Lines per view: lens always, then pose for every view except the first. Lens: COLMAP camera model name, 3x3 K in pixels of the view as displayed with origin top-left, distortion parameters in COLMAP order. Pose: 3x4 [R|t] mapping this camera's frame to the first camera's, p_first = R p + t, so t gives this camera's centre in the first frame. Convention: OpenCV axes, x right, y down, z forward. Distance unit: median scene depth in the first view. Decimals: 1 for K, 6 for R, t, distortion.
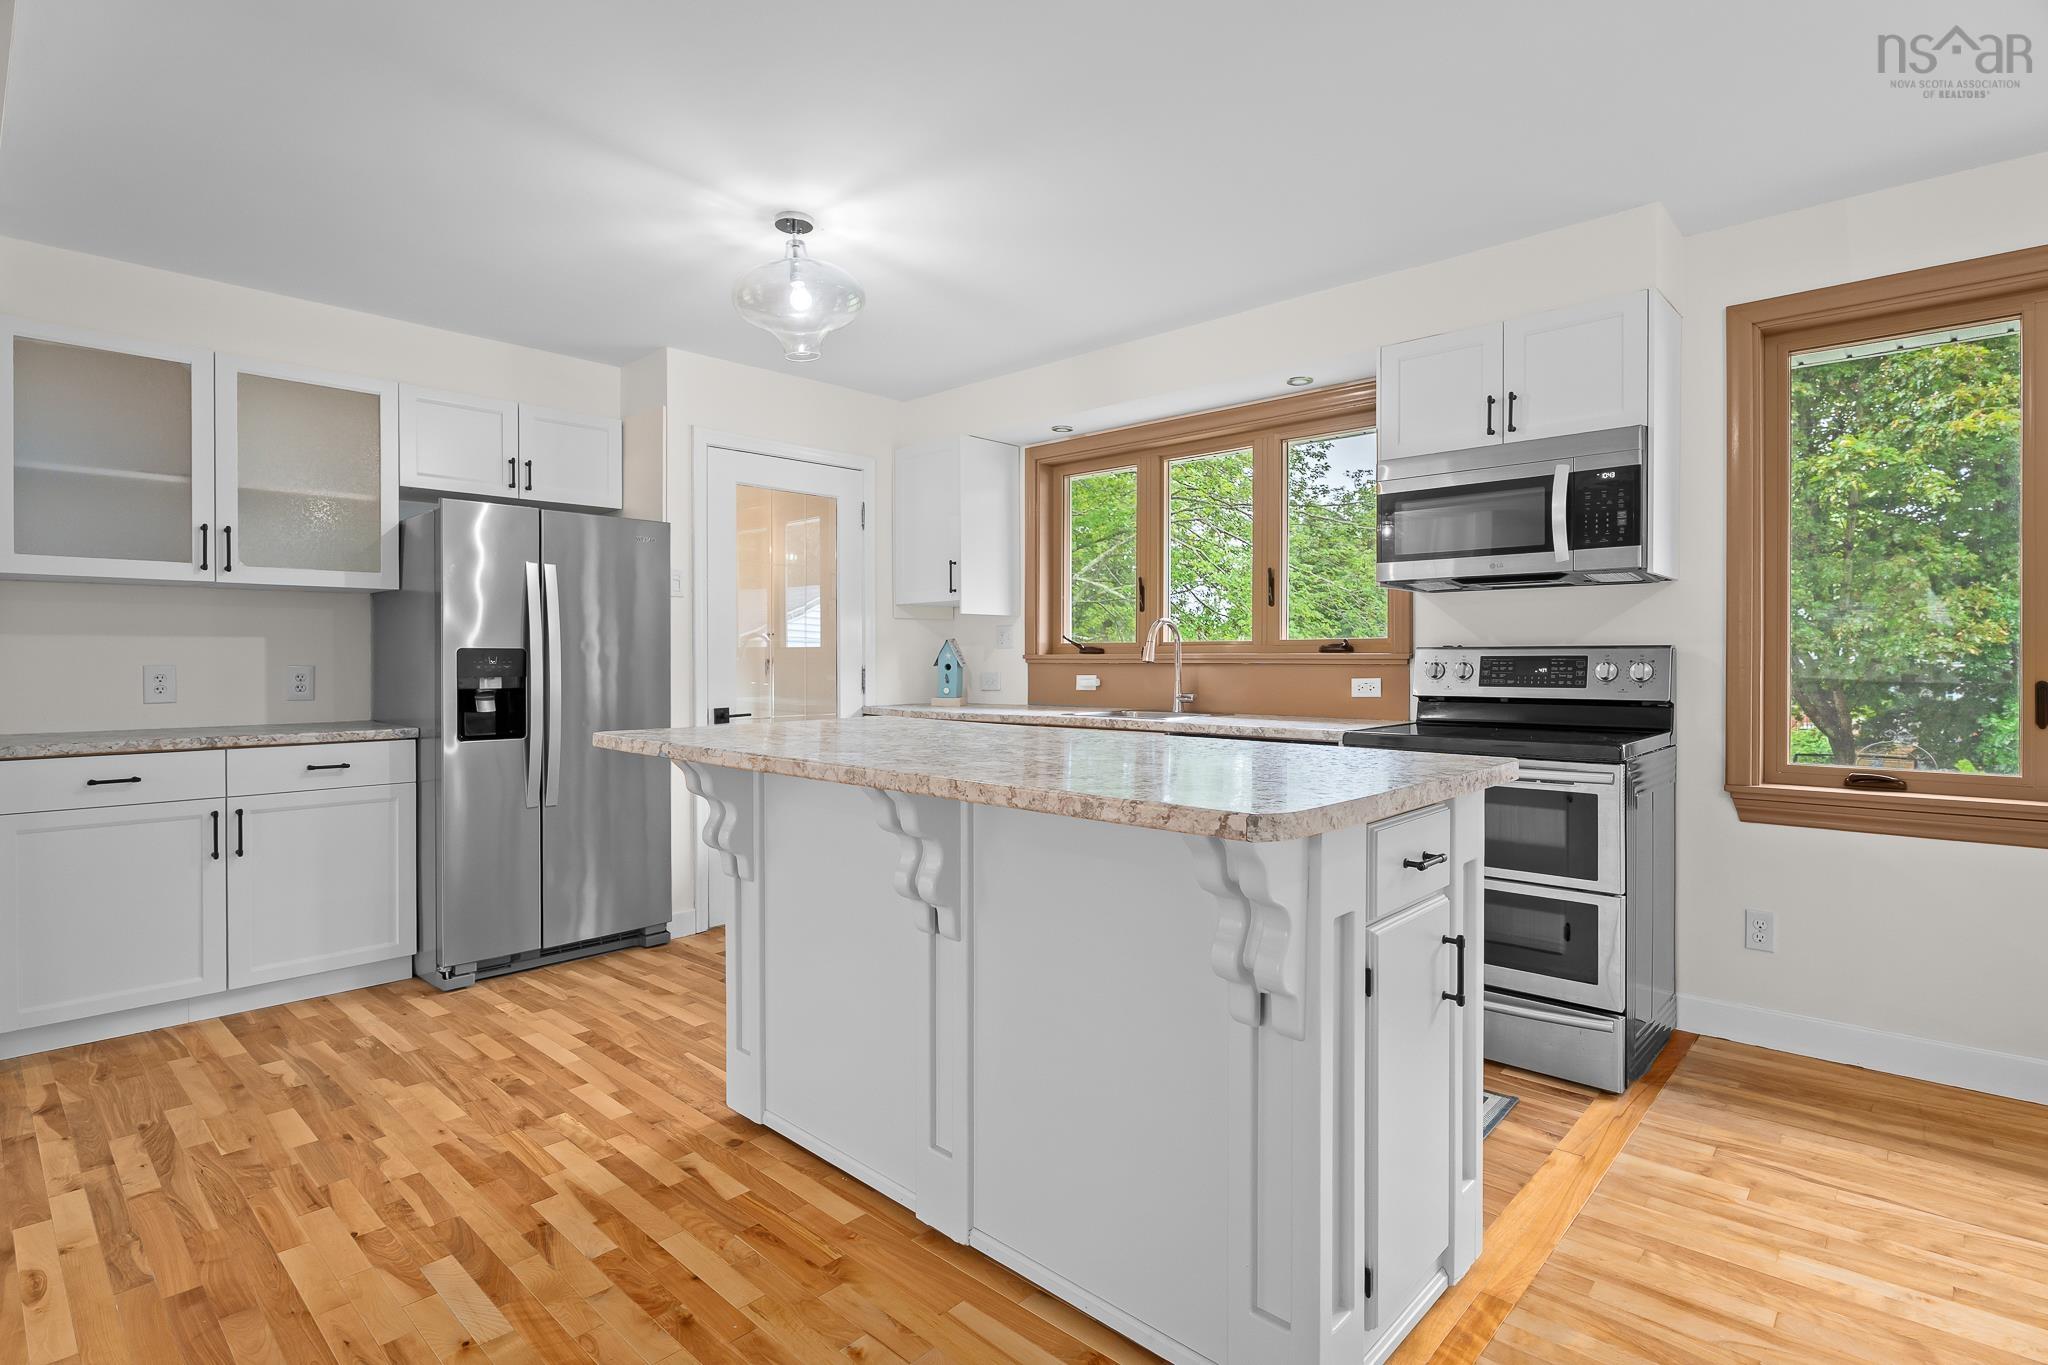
lens RADIAL K [[990.6, 0, 1103.1], [0, 990.6, 667.9], [0, 0, 1]] dist [-0.004128, -0.003405]
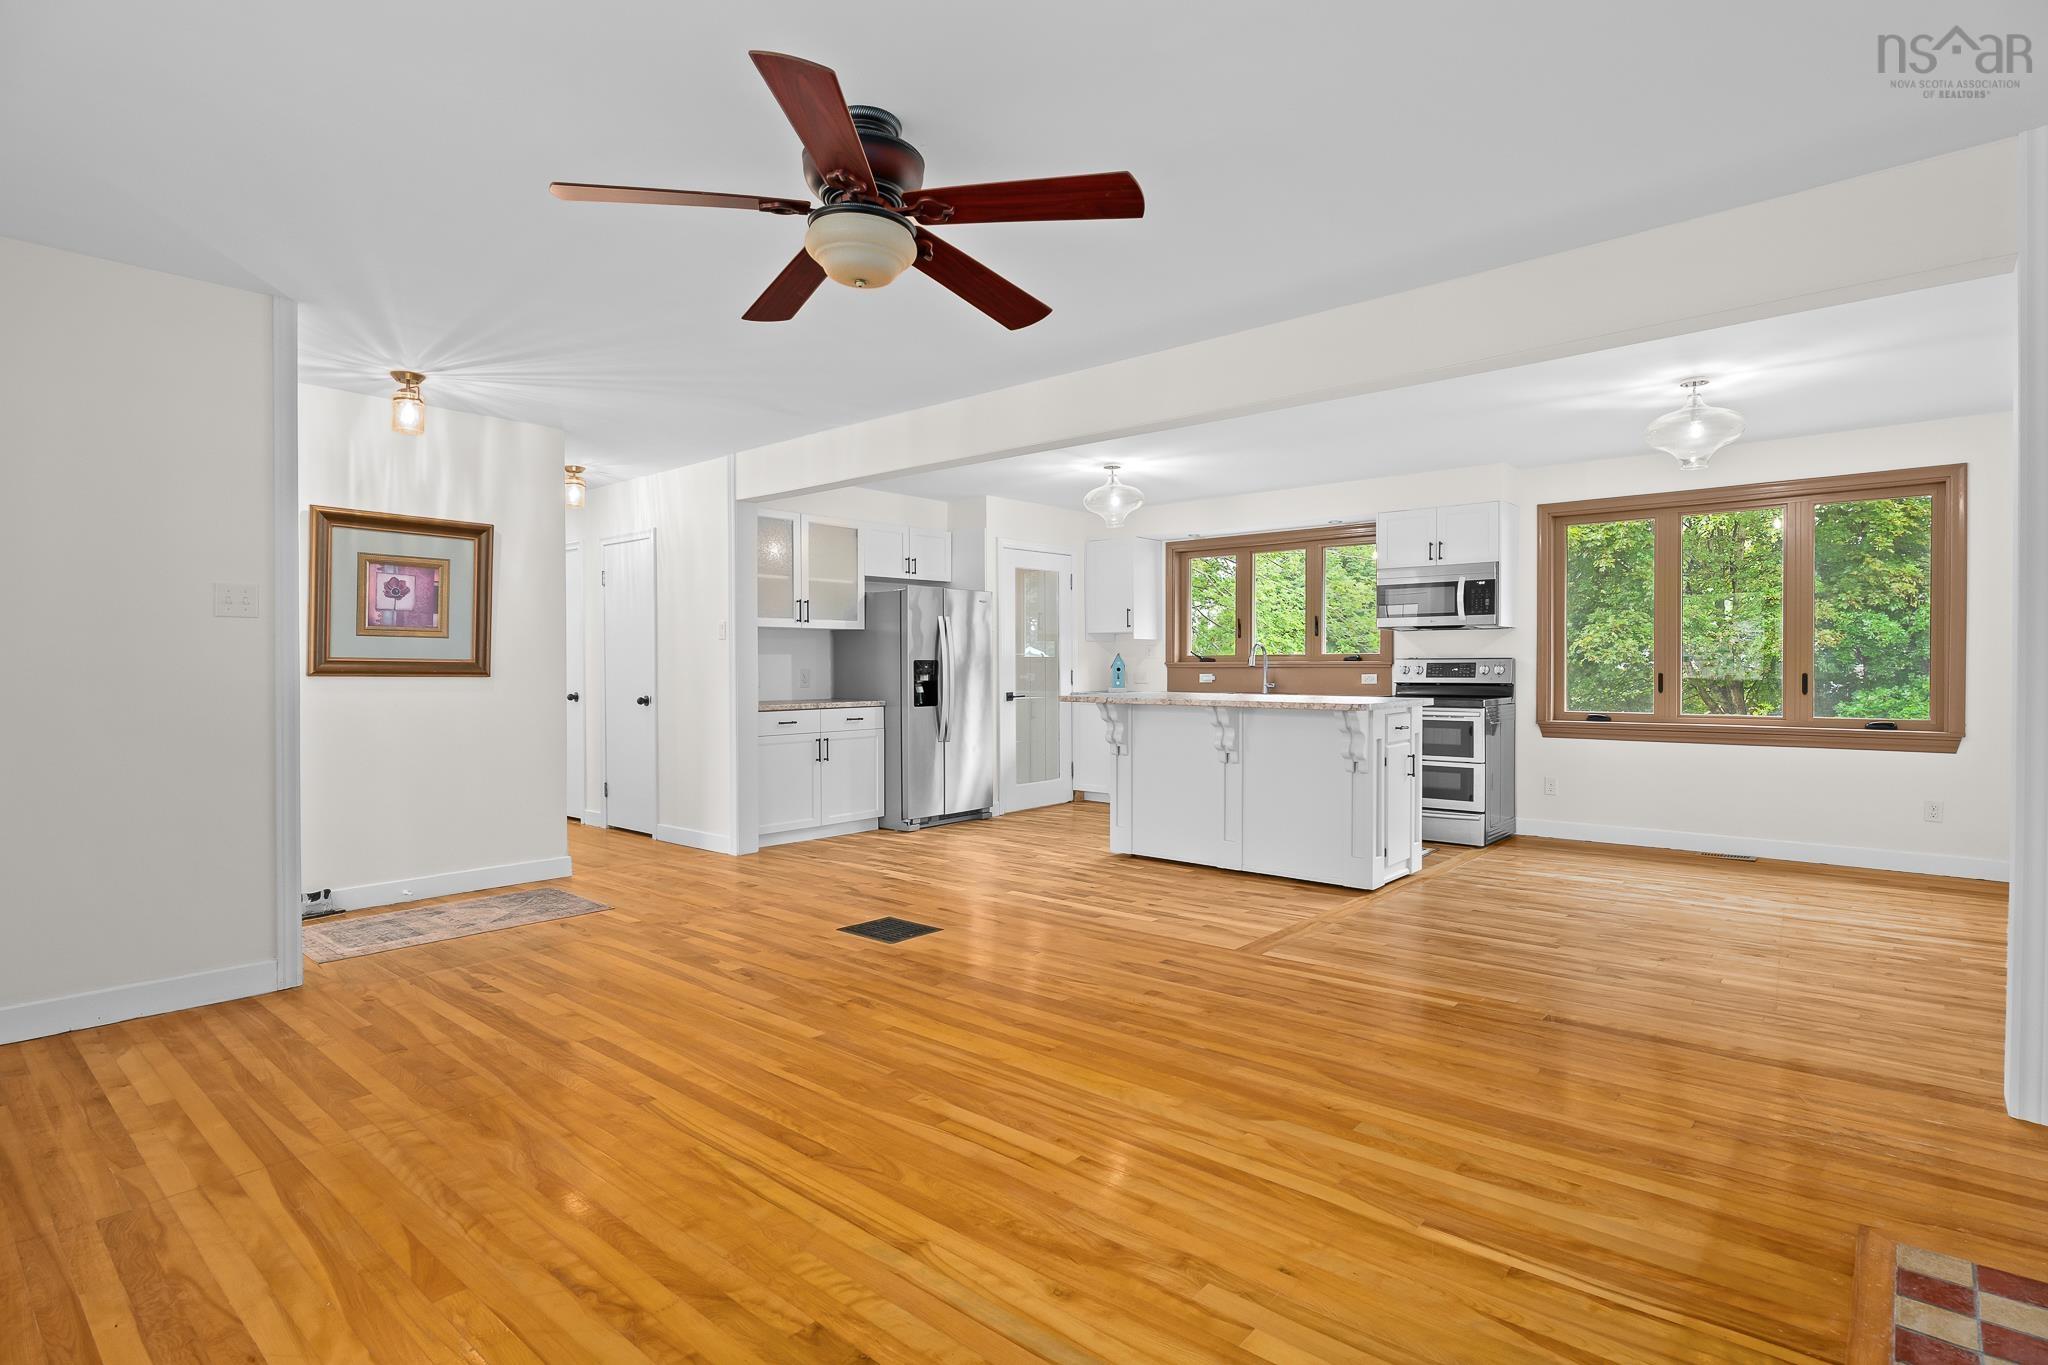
lens RADIAL K [[990.6, 0, 1073.0], [0, 990.6, 682.3], [0, 0, 1]] dist [-0.004128, -0.003405]
pose [[0.999995, -0.002105, 0.002314, -0.362963], [0.002085, 0.999961, 0.008583, 0.009448], [-0.002332, -0.008578, 0.999960, -1.069118]]
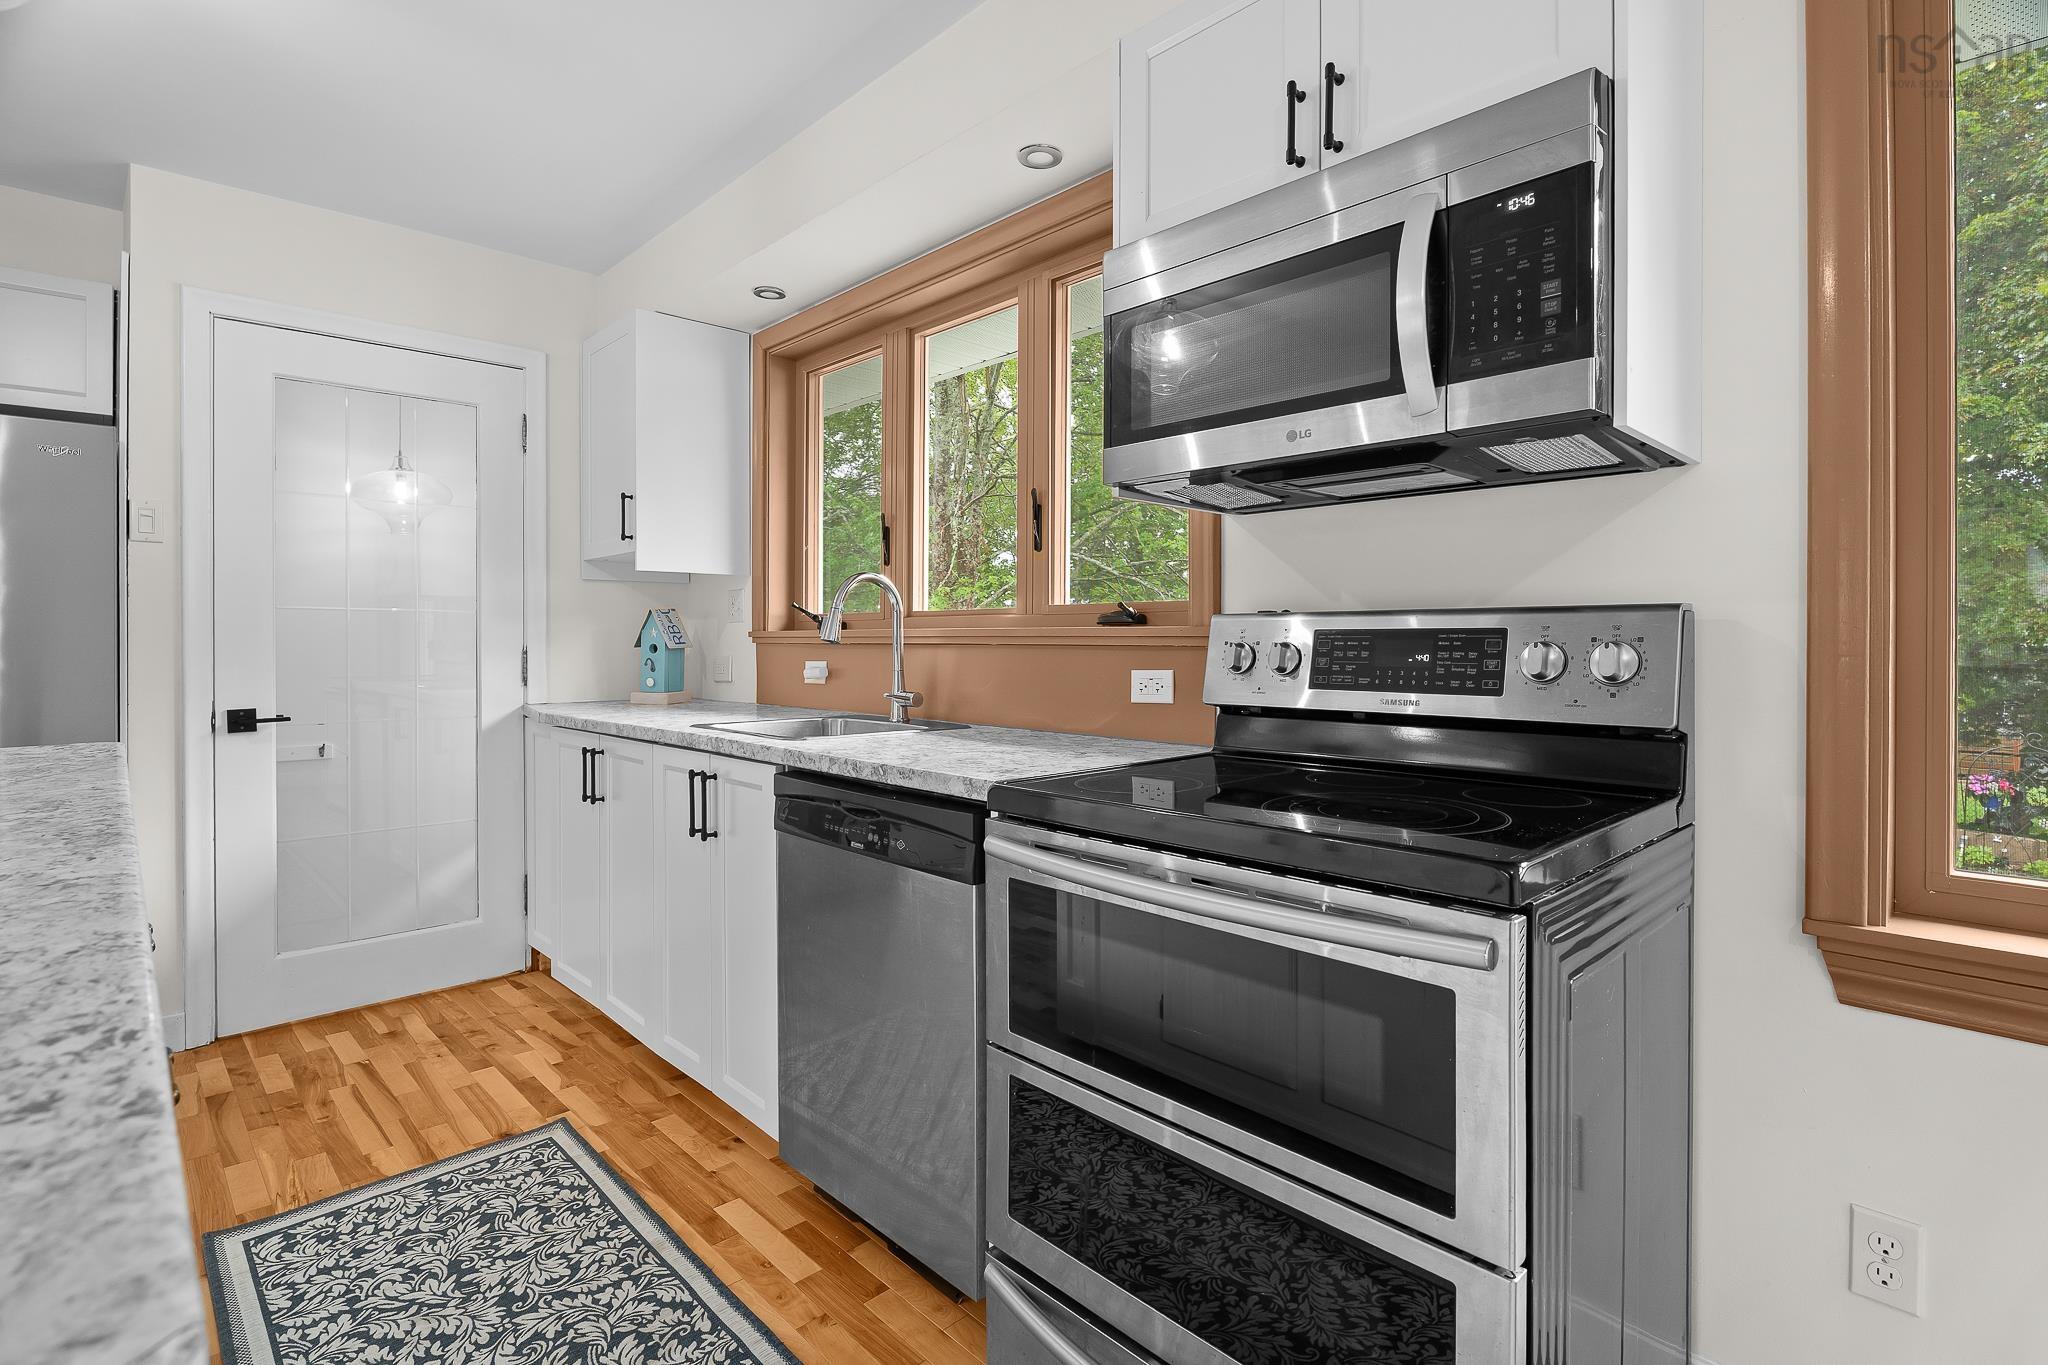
lens RADIAL K [[990.6, 0, 1100.4], [0, 990.6, 648.7], [0, 0, 1]] dist [-0.004128, -0.003405]
pose [[0.998057, 0.001264, -0.062296, 0.308270], [-0.001207, 0.999999, 0.000947, -0.002530], [0.062297, -0.000869, 0.998057, 0.487022]]
